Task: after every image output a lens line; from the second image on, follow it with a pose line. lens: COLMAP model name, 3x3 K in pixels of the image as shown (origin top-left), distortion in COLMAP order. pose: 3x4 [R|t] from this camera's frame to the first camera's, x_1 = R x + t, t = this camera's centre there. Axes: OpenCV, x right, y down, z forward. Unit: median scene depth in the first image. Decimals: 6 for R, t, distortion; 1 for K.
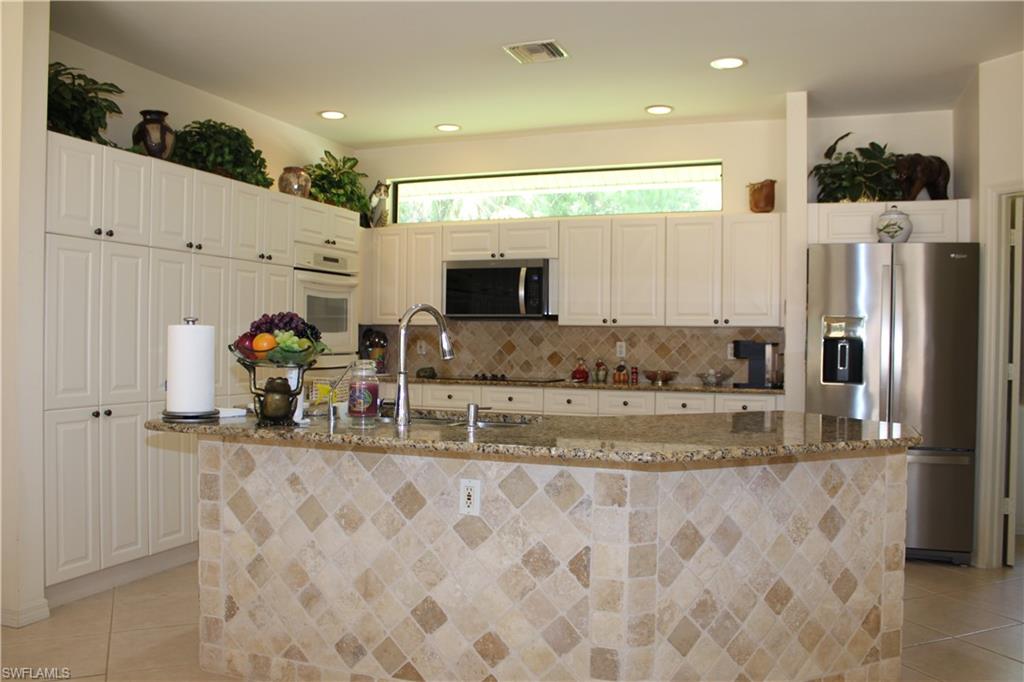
lens RADIAL K [[860.7, 0, 515.7], [0, 860.7, 345.7], [0, 0, 1]] dist [-0.148411, 0.101219]
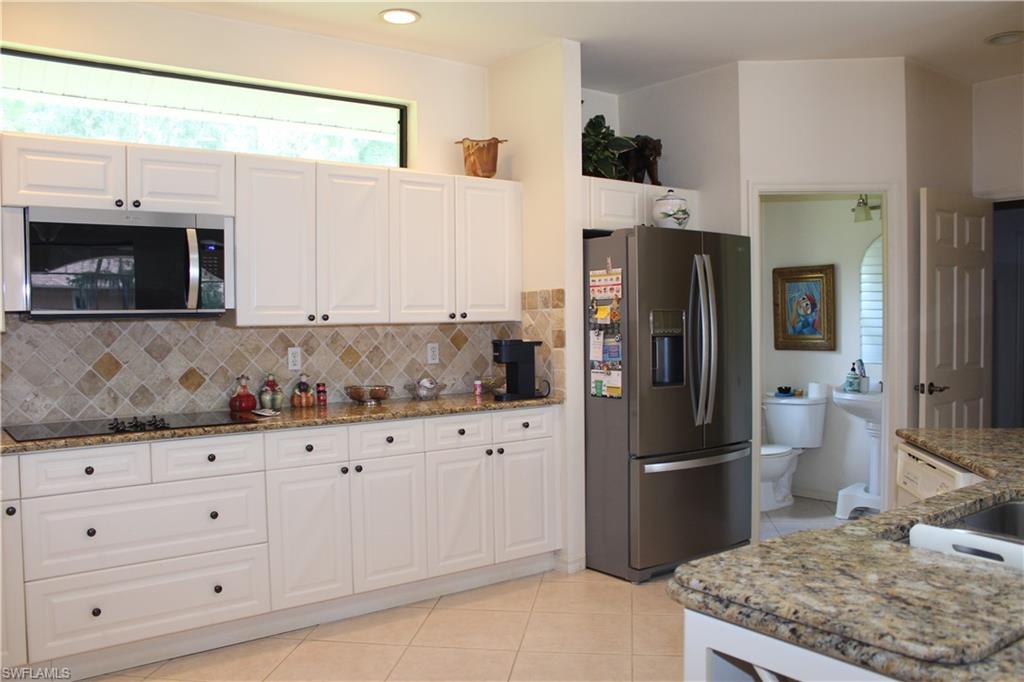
lens RADIAL K [[860.7, 0, 509.2], [0, 860.7, 343.8], [0, 0, 1]] dist [-0.148411, 0.101219]
pose [[0.534139, -0.047427, 0.844065, -0.388236], [0.024490, 0.998874, 0.040628, -0.033504], [-0.845042, -0.001030, 0.534699, 0.555309]]
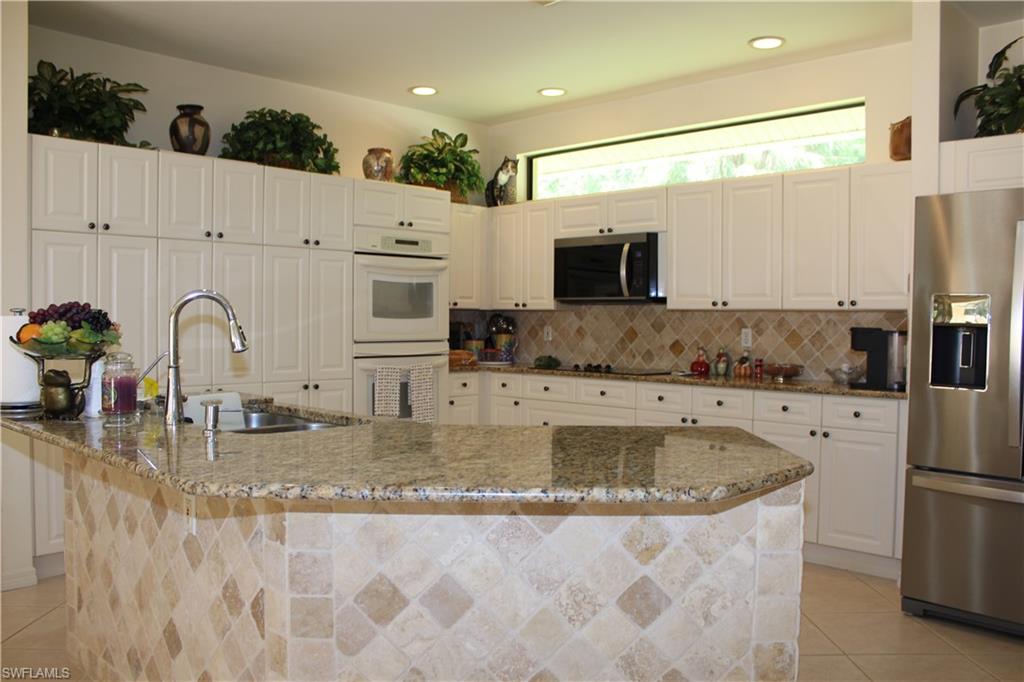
lens RADIAL K [[860.7, 0, 509.5], [0, 860.7, 347.3], [0, 0, 1]] dist [-0.148411, 0.101219]
pose [[0.914044, 0.009571, -0.405503, 0.274279], [-0.000991, 0.999771, 0.021365, -0.004068], [0.405614, -0.019127, 0.913844, 0.166410]]
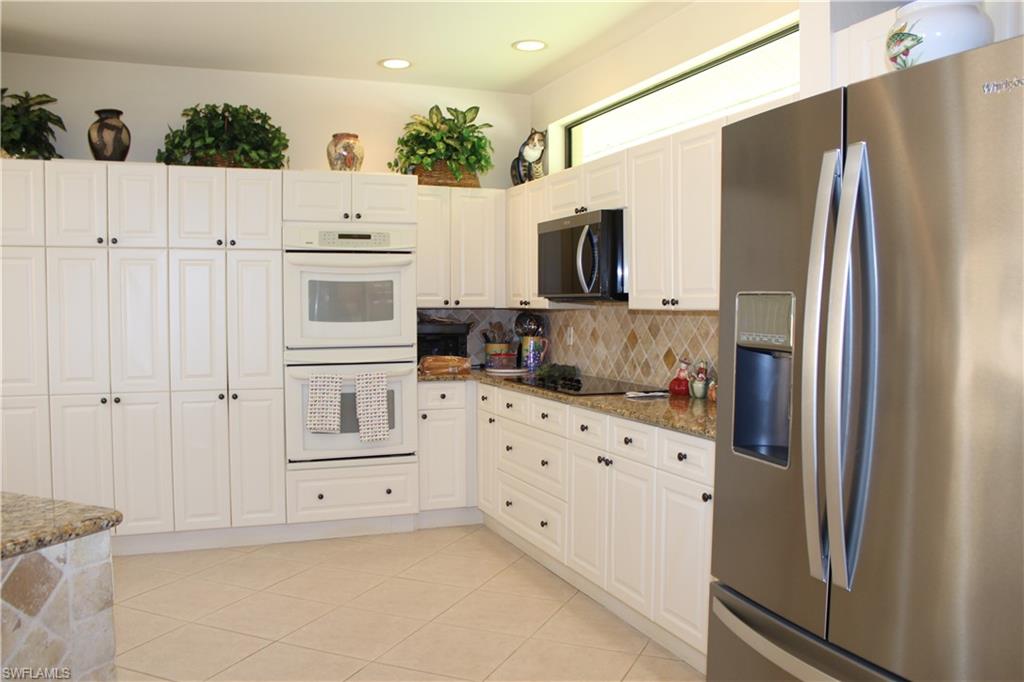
lens RADIAL K [[860.7, 0, 507.7], [0, 860.7, 338.1], [0, 0, 1]] dist [-0.148411, 0.101219]
pose [[0.665875, 0.016225, -0.745887, 0.515675], [0.004797, 0.999650, 0.026027, -0.020612], [0.746048, -0.020909, 0.665564, 0.536907]]
